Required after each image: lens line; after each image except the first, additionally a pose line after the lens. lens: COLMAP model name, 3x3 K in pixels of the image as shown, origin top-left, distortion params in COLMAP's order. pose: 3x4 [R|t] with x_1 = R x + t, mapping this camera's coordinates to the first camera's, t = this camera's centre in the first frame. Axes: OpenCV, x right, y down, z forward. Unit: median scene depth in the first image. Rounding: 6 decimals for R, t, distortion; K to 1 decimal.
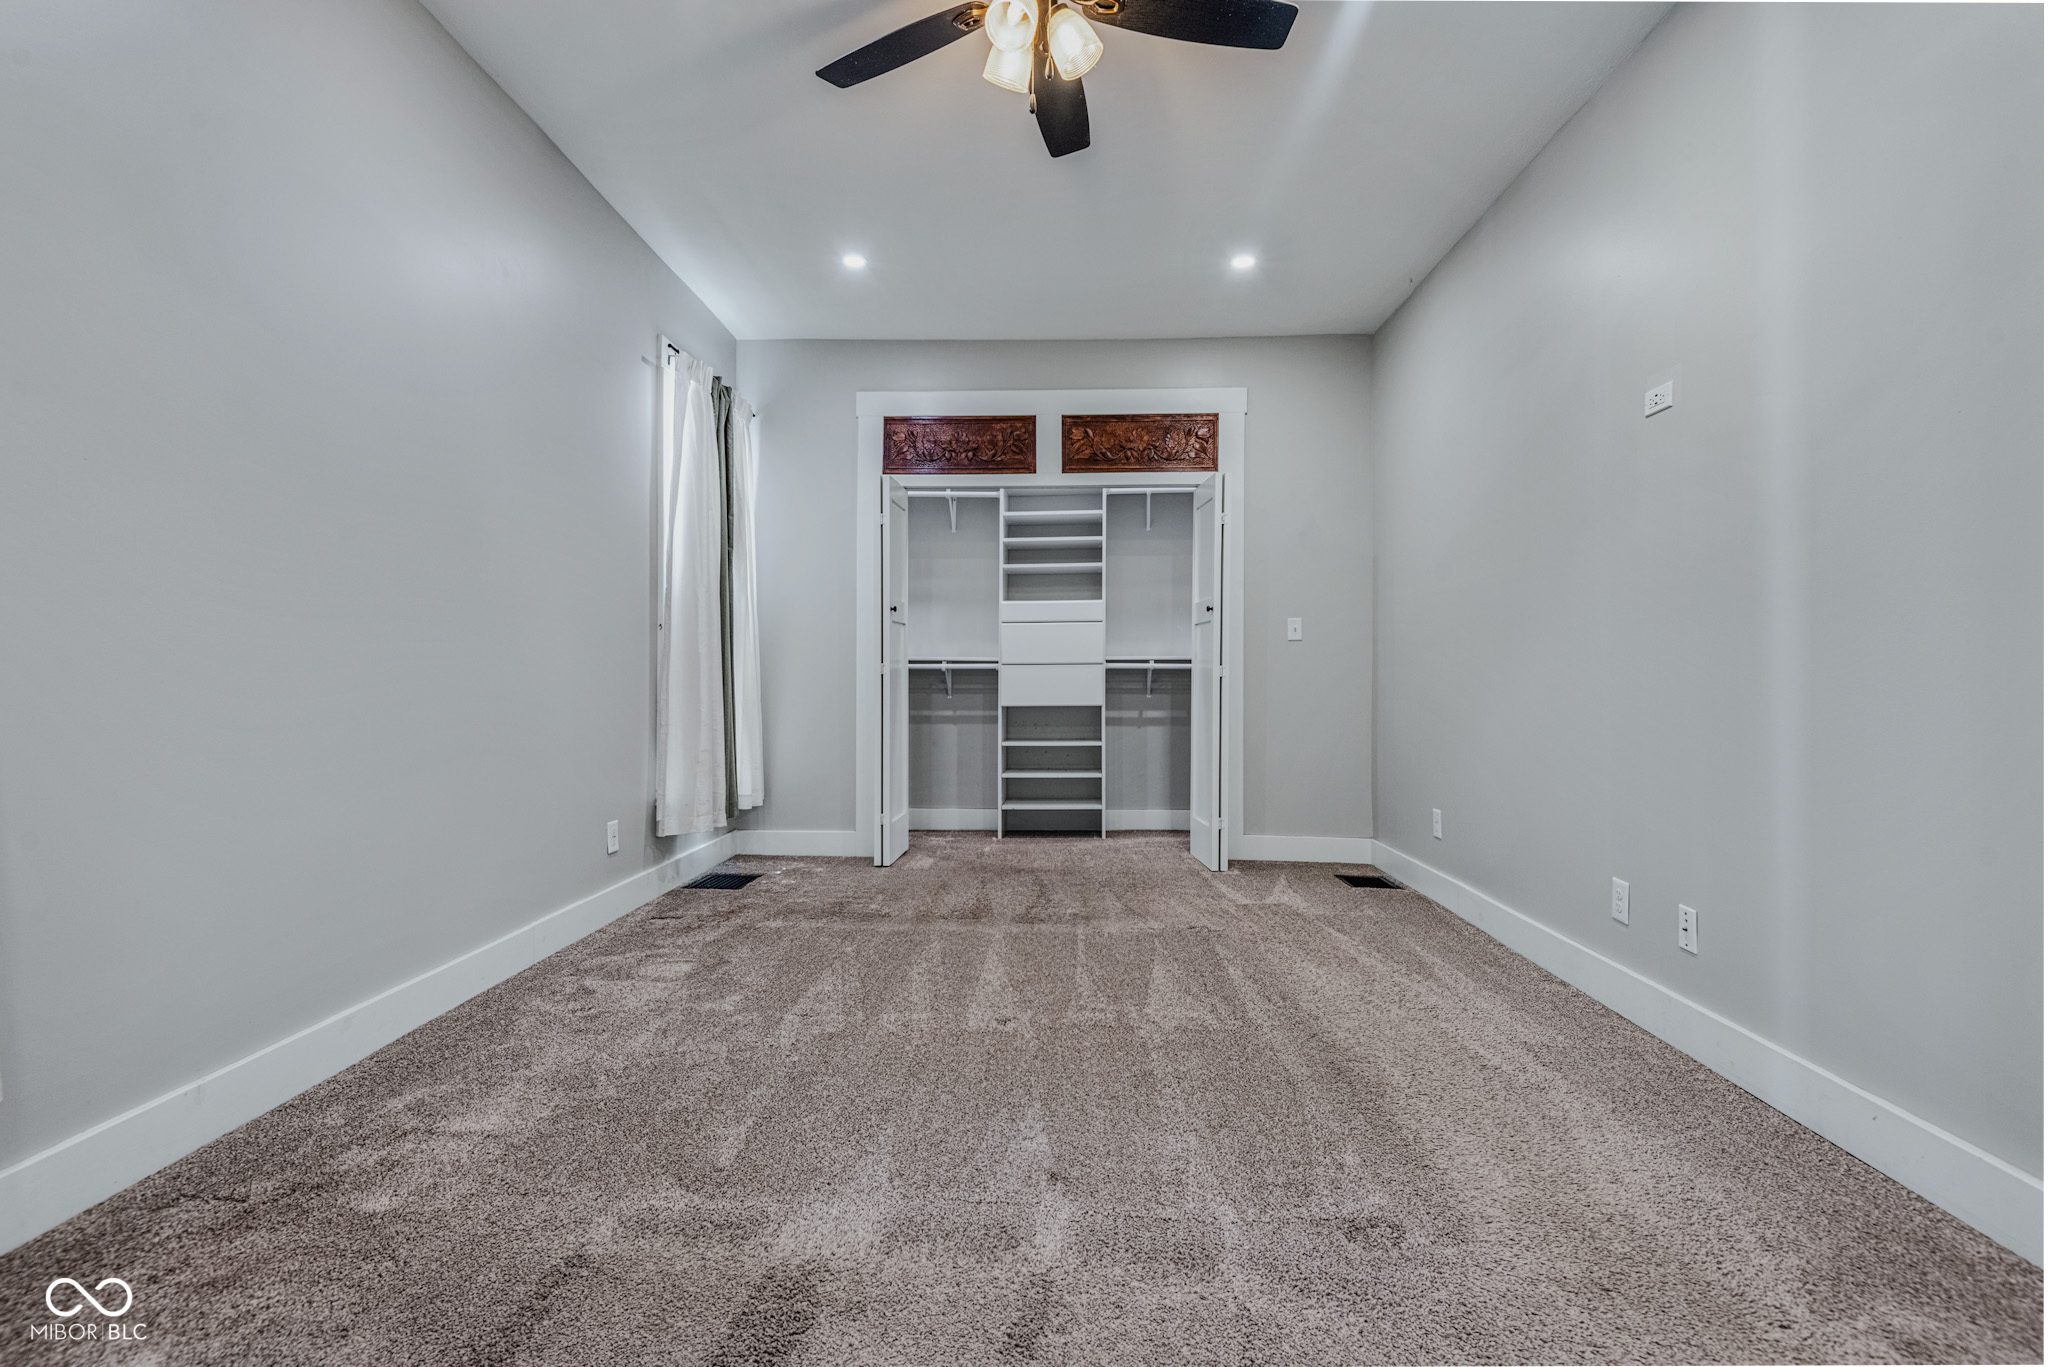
lens RADIAL K [[942.8, 0, 1027.4], [0, 942.8, 673.7], [0, 0, 1]] dist [0.052977, -0.036977]
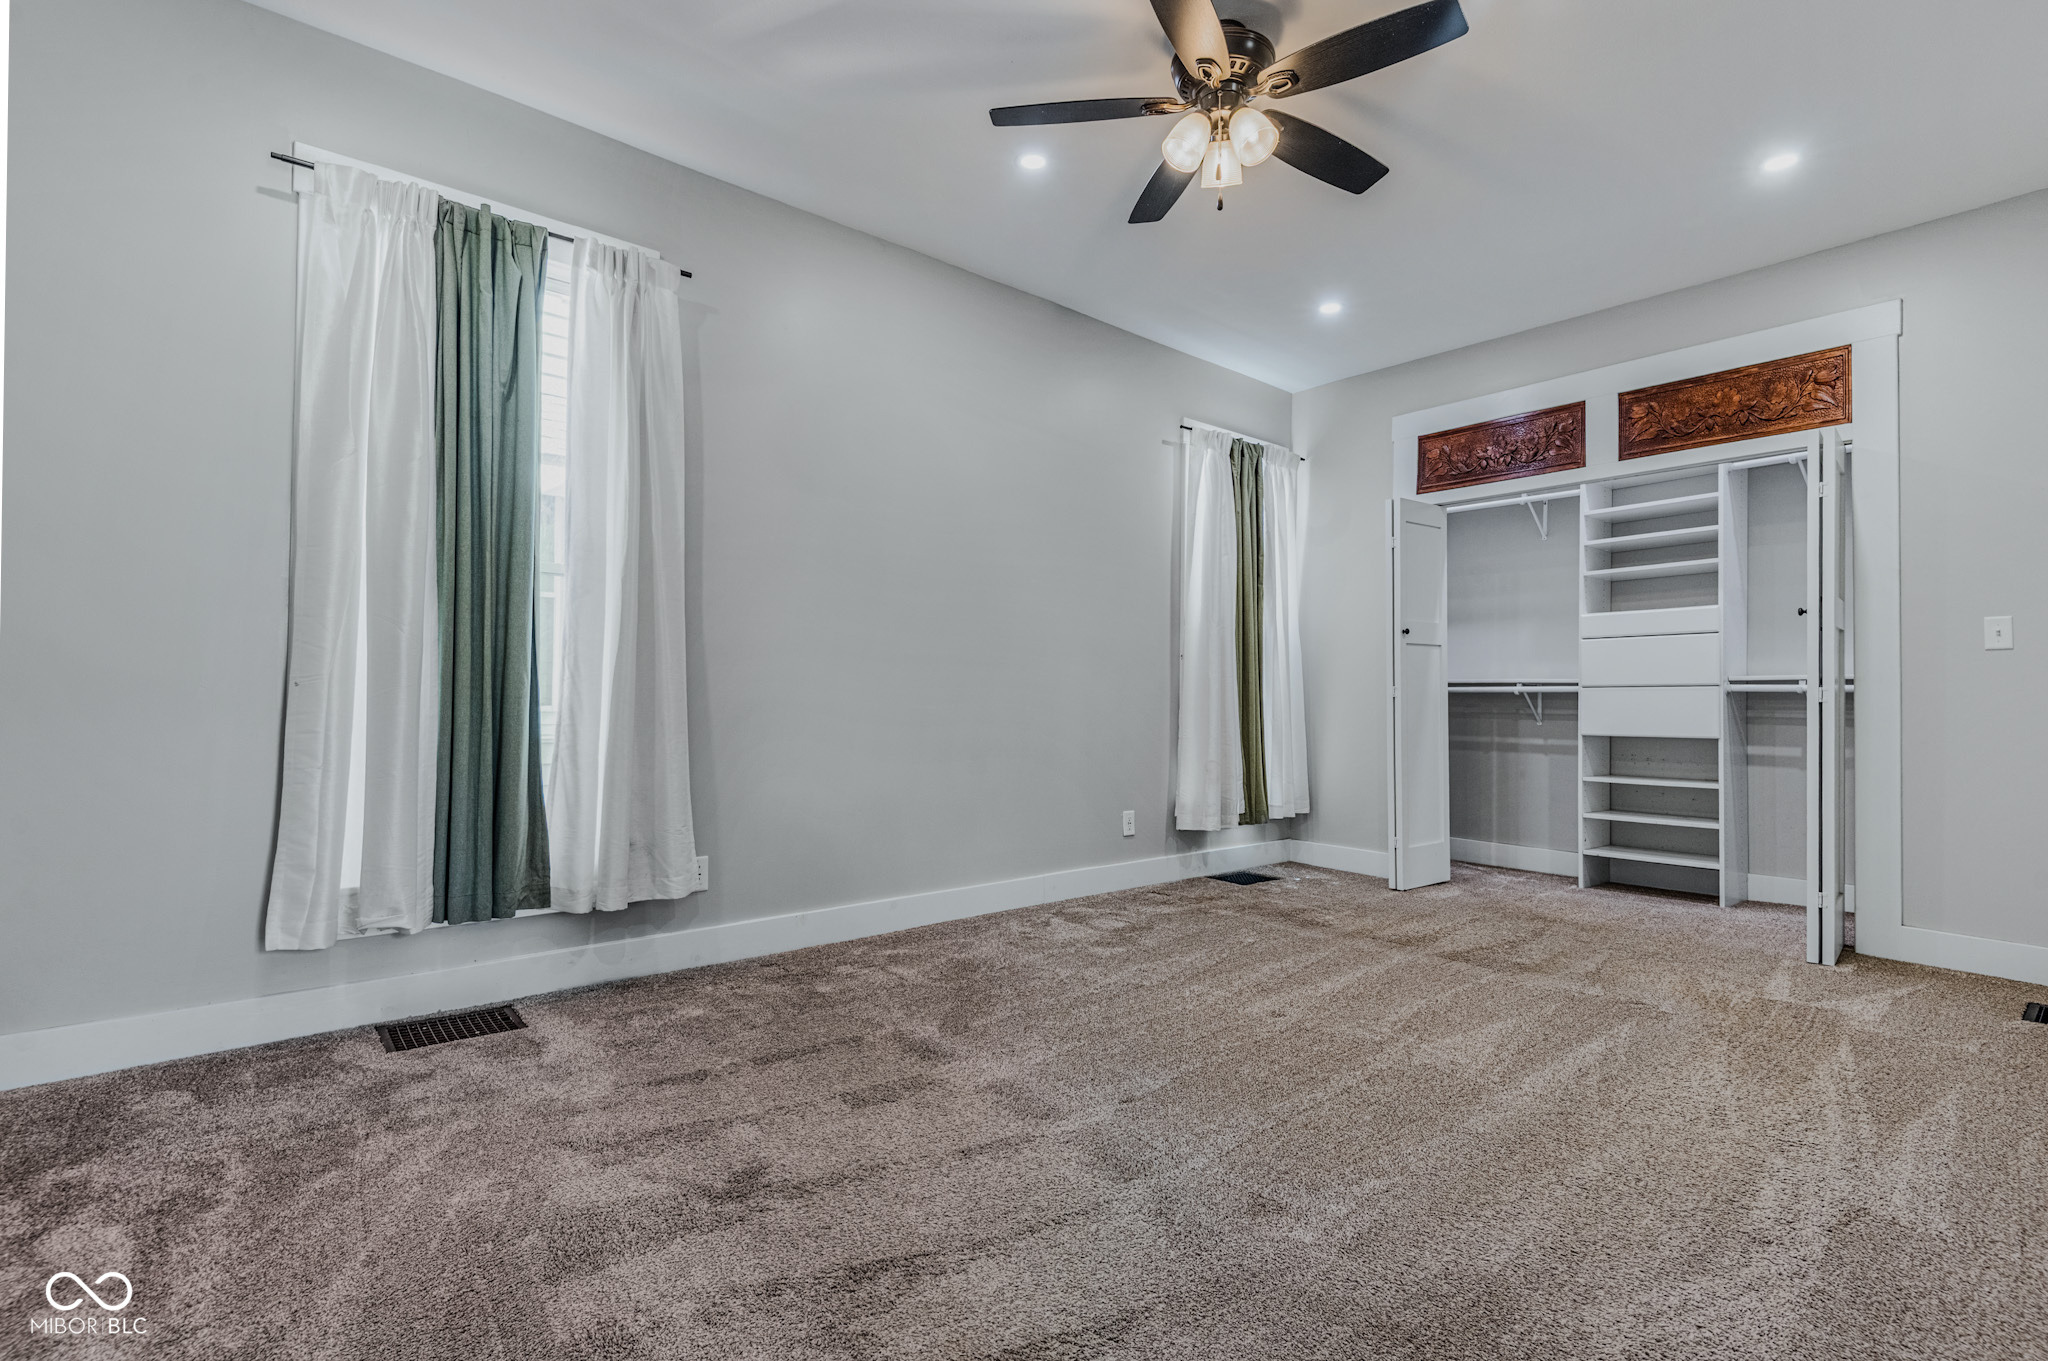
lens RADIAL K [[985.1, 0, 1036.2], [0, 985.1, 683.7], [0, 0, 1]] dist [0.002022, -0.000838]
pose [[0.668331, -0.006179, -0.743838, 0.344384], [-0.005839, 0.999891, -0.013552, 0.002977], [0.743841, 0.013400, 0.668222, 0.021541]]
